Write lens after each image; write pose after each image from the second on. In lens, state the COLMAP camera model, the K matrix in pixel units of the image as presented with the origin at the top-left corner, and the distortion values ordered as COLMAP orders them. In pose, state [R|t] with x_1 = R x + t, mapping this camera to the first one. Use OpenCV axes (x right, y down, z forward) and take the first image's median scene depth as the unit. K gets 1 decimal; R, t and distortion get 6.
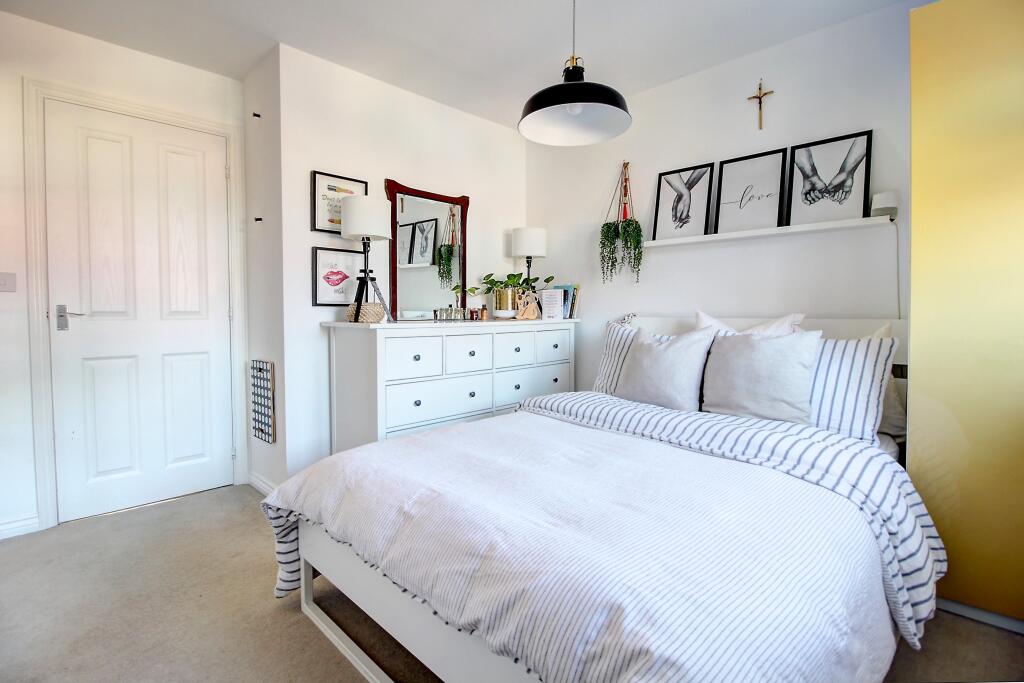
lens RADIAL K [[481.8, 0, 505.7], [0, 481.8, 327.5], [0, 0, 1]] dist [-0.003852, -0.000620]
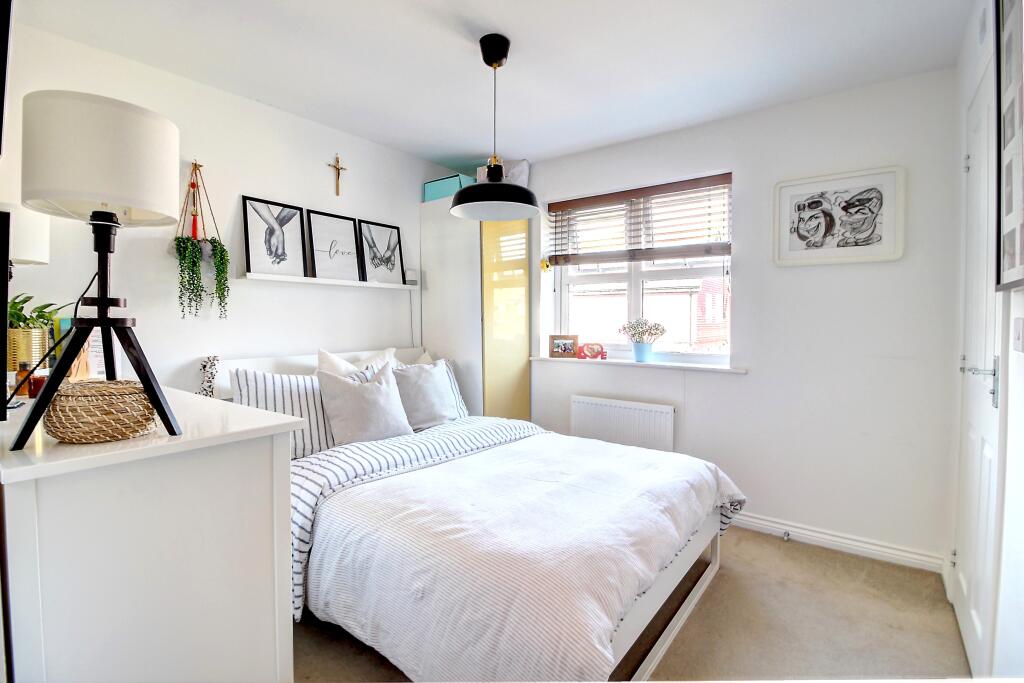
lens RADIAL K [[481.8, 0, 505.7], [0, 481.8, 327.5], [0, 0, 1]] dist [-0.003852, -0.000620]
pose [[-0.133807, -0.019697, 0.990812, -0.722530], [0.034930, 0.999087, 0.024578, -0.098055], [-0.990392, 0.037898, -0.132997, 0.758743]]
